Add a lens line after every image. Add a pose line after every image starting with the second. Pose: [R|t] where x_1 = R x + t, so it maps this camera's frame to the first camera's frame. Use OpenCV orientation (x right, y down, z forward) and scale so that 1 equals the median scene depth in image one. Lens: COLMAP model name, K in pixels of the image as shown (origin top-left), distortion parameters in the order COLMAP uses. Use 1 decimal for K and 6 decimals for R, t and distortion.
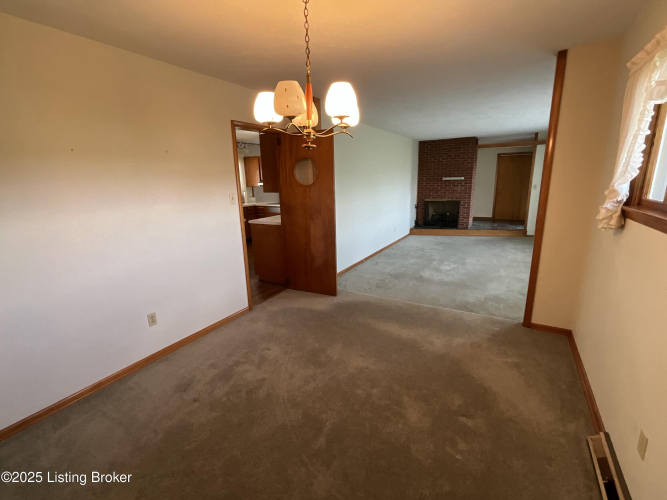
lens RADIAL K [[302.8, 0, 333.5], [0, 302.8, 250.2], [0, 0, 1]] dist [0.000096, -0.000163]
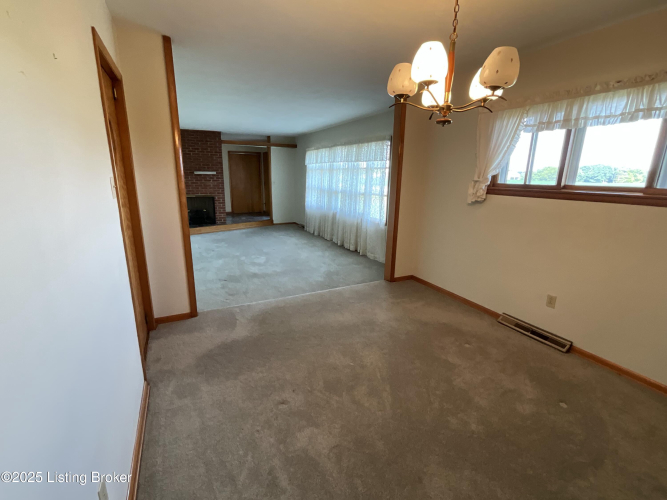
lens RADIAL K [[302.8, 0, 332.0], [0, 302.8, 250.5], [0, 0, 1]] dist [0.000096, -0.000163]
pose [[0.550289, -0.171850, 0.817098, -0.219208], [0.166781, 0.981493, 0.094104, -0.020661], [-0.818148, 0.084492, 0.568766, 0.160292]]
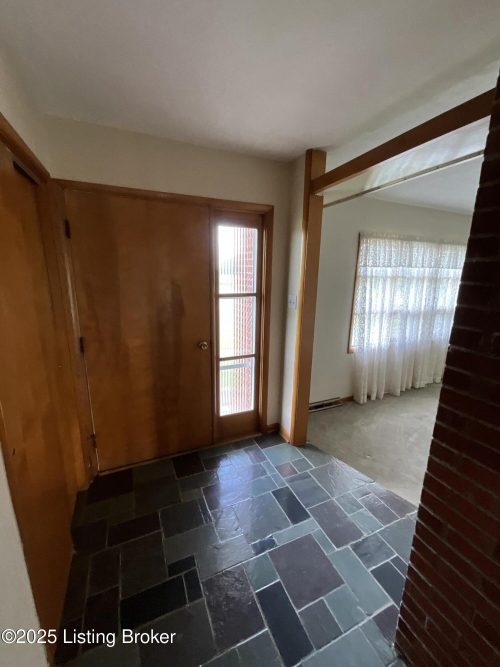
lens RADIAL K [[272.3, 0, 249.9], [0, 272.3, 330.8], [0, 0, 1]] dist [0.001548, 0.000510]
pose [[-0.812674, -0.121382, 0.569936, 0.372567], [0.140783, 0.908193, 0.394165, -0.261388], [-0.565456, 0.400565, -0.720977, 0.983026]]
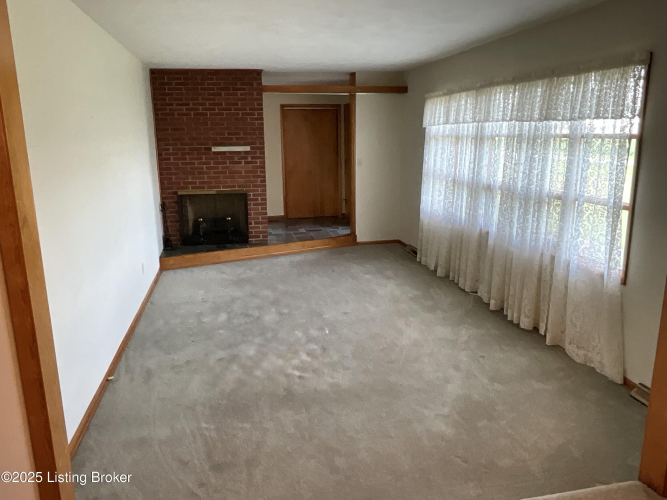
lens RADIAL K [[516.1, 0, 331.9], [0, 516.1, 248.9], [0, 0, 1]] dist [0.009719, -0.017259]
pose [[0.751481, -0.129372, 0.646946, -0.061574], [0.150191, 0.988385, 0.023191, -0.070138], [-0.642432, 0.079738, 0.762183, 0.262695]]
